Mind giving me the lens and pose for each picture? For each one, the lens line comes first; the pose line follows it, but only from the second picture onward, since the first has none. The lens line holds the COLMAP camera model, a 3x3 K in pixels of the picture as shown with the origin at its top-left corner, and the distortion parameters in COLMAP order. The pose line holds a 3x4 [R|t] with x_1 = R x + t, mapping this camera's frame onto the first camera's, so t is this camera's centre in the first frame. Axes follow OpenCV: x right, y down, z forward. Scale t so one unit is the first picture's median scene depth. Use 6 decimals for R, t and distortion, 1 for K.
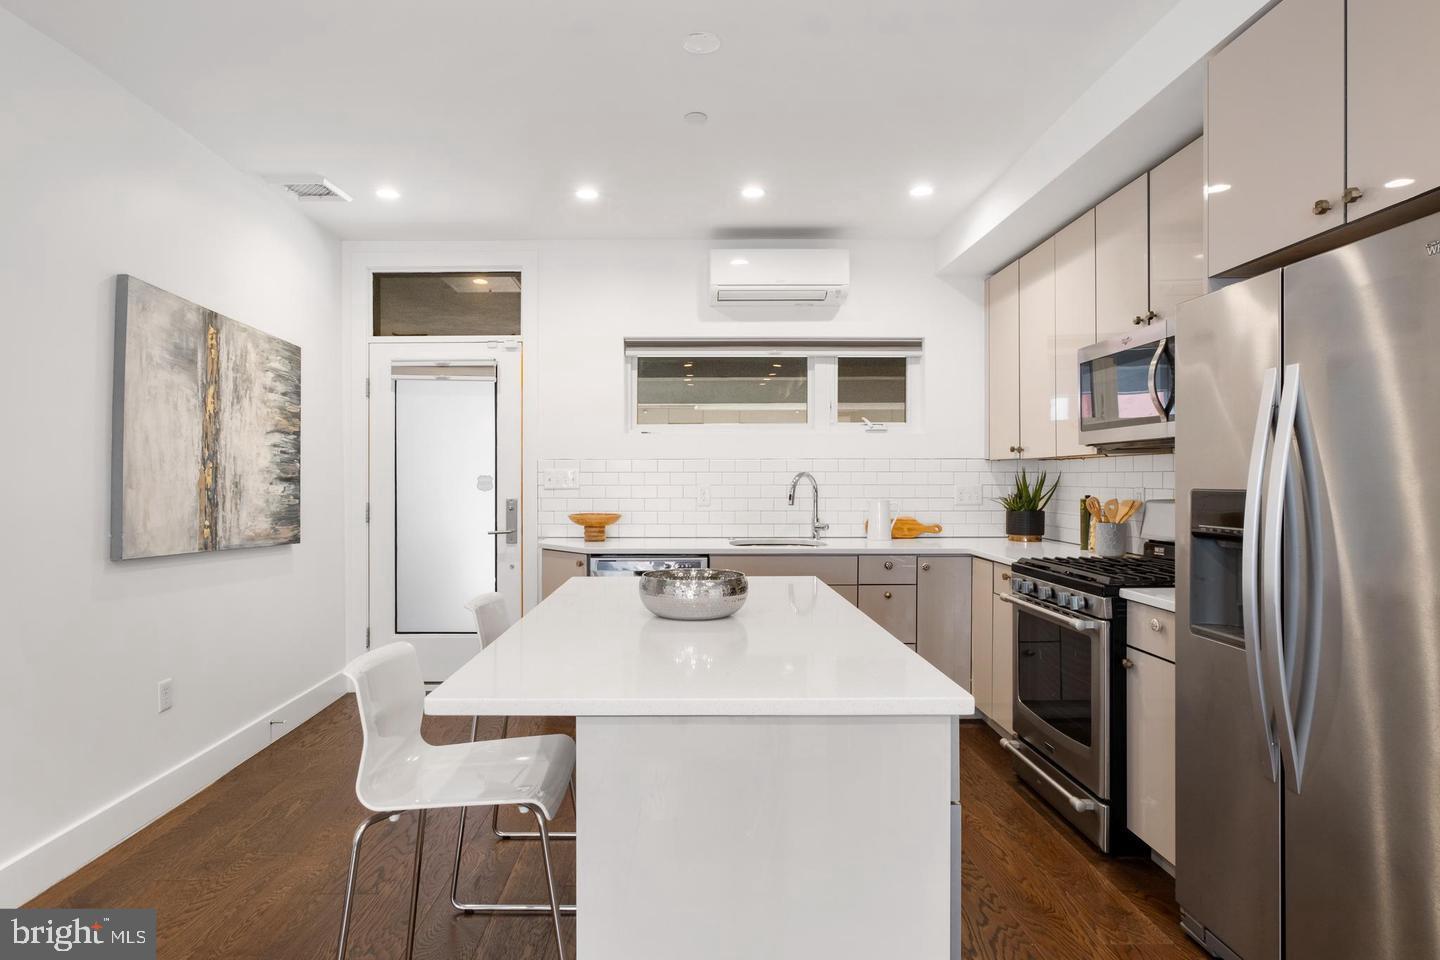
lens RADIAL K [[782.4, 0, 688.6], [0, 782.4, 489.2], [0, 0, 1]] dist [-0.002371, -0.000030]
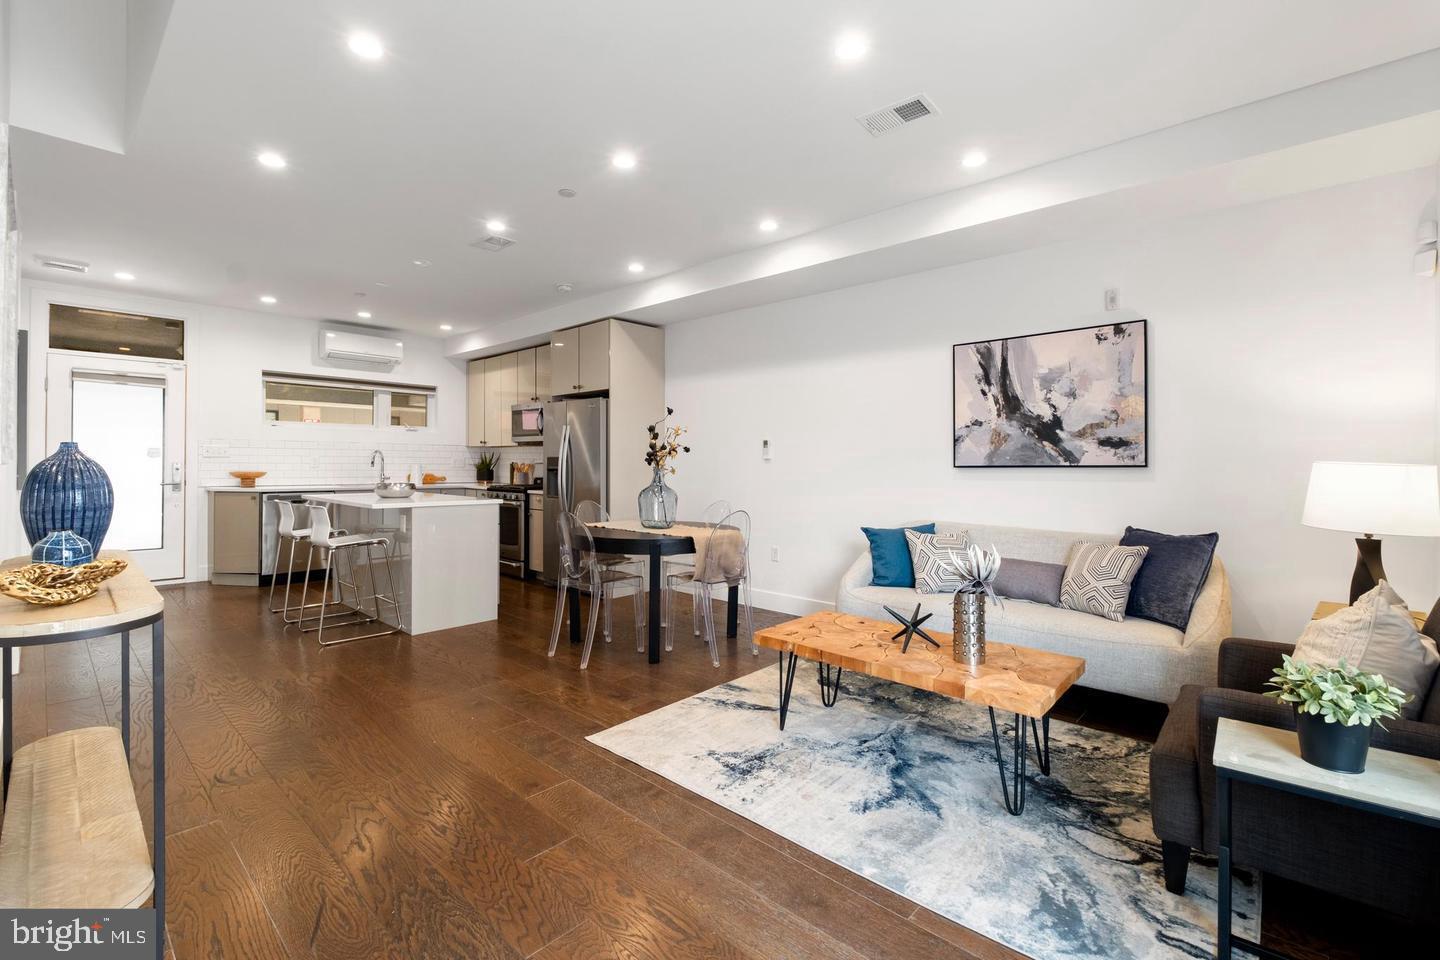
lens RADIAL K [[635.0, 0, 721.9], [0, 635.0, 460.9], [0, 0, 1]] dist [-0.001076, -0.000412]
pose [[0.679587, 0.009818, 0.733529, -0.555949], [0.000446, 0.999905, -0.013797, 0.034857], [-0.733594, 0.009703, 0.679518, -0.920021]]
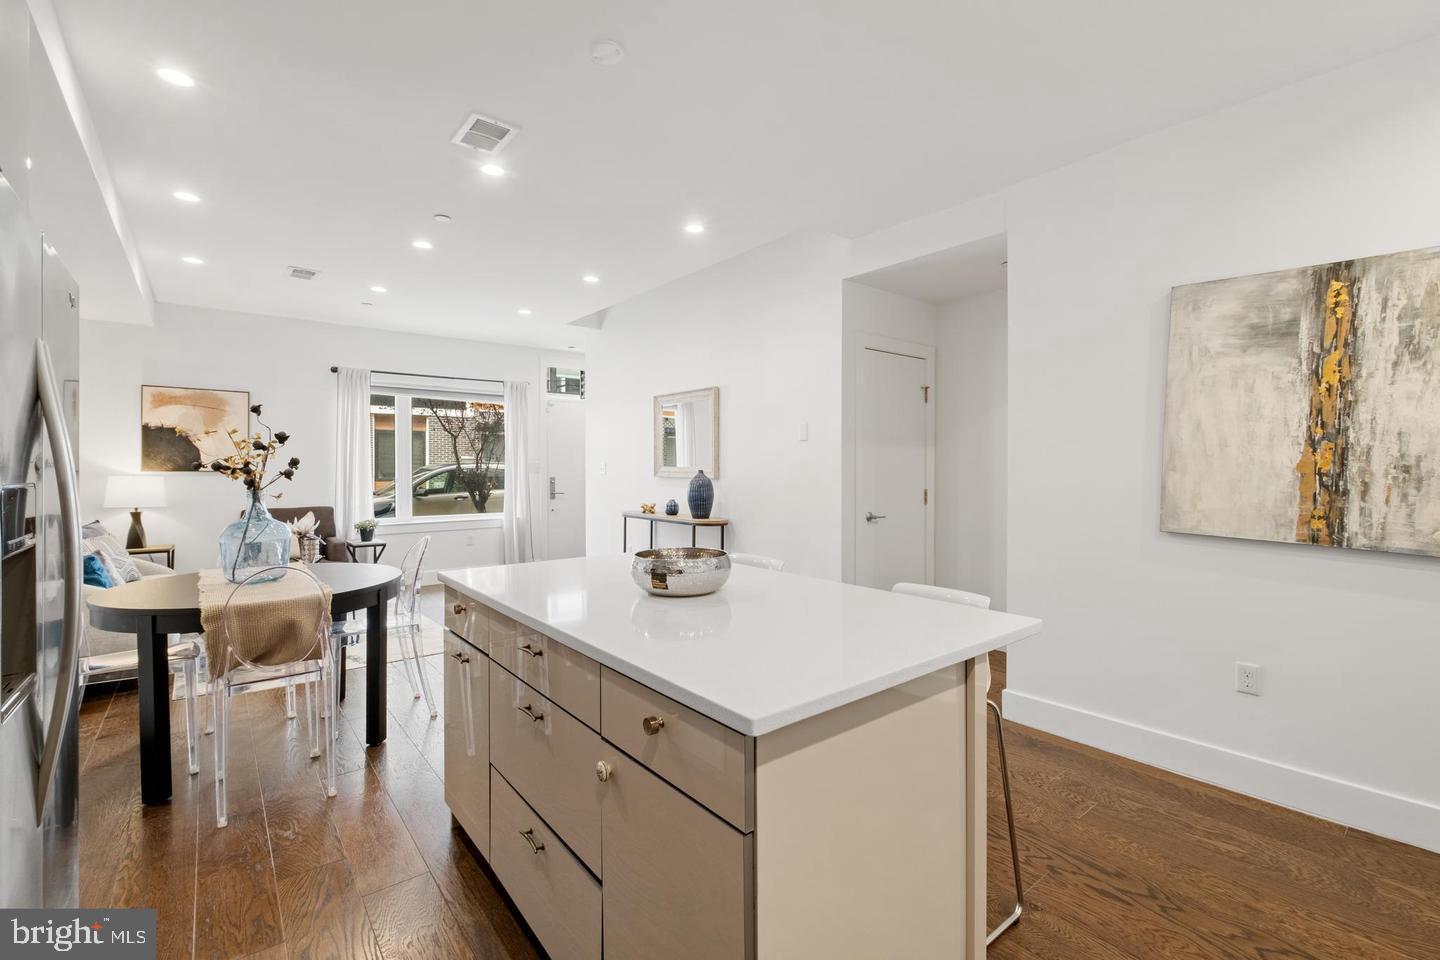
lens RADIAL K [[633.0, 0, 724.7], [0, 633.0, 479.7], [0, 0, 1]] dist [-0.001232, -0.000384]
pose [[-0.777164, 0.016140, -0.629091, 0.313956], [-0.003481, 0.999545, 0.029945, -0.011516], [0.629288, 0.025462, -0.776755, 1.051403]]
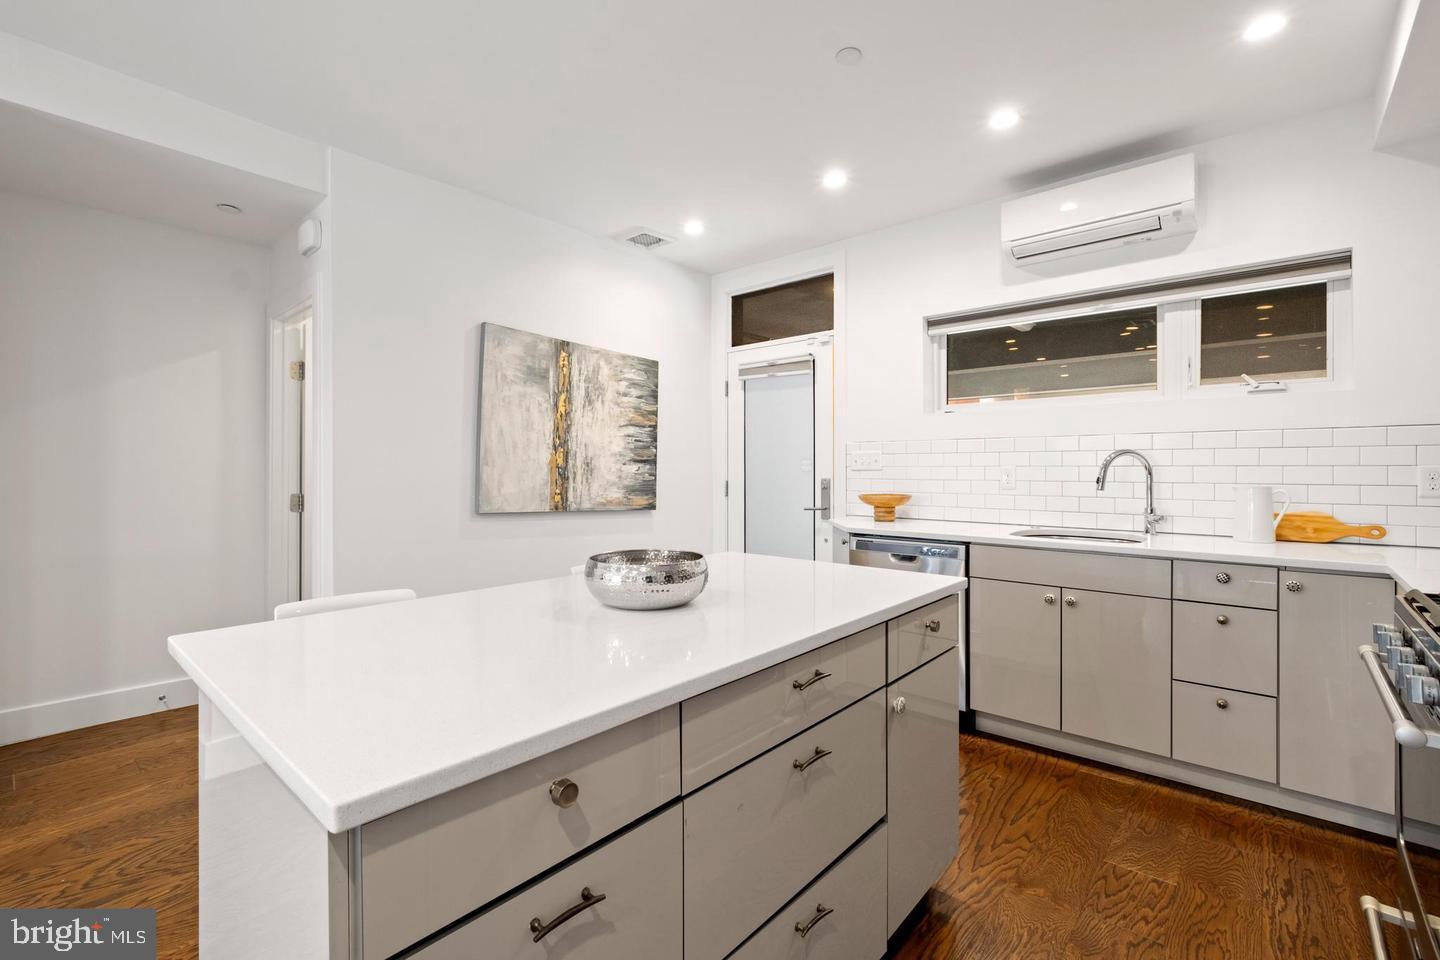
lens RADIAL K [[630.3, 0, 722.1], [0, 630.3, 471.2], [0, 0, 1]] dist [-0.002096, -0.000368]
pose [[0.756112, 0.004115, -0.654429, 0.327243], [-0.008749, 0.999954, -0.003821, 0.008251], [0.654383, 0.008615, 0.756114, 0.311133]]
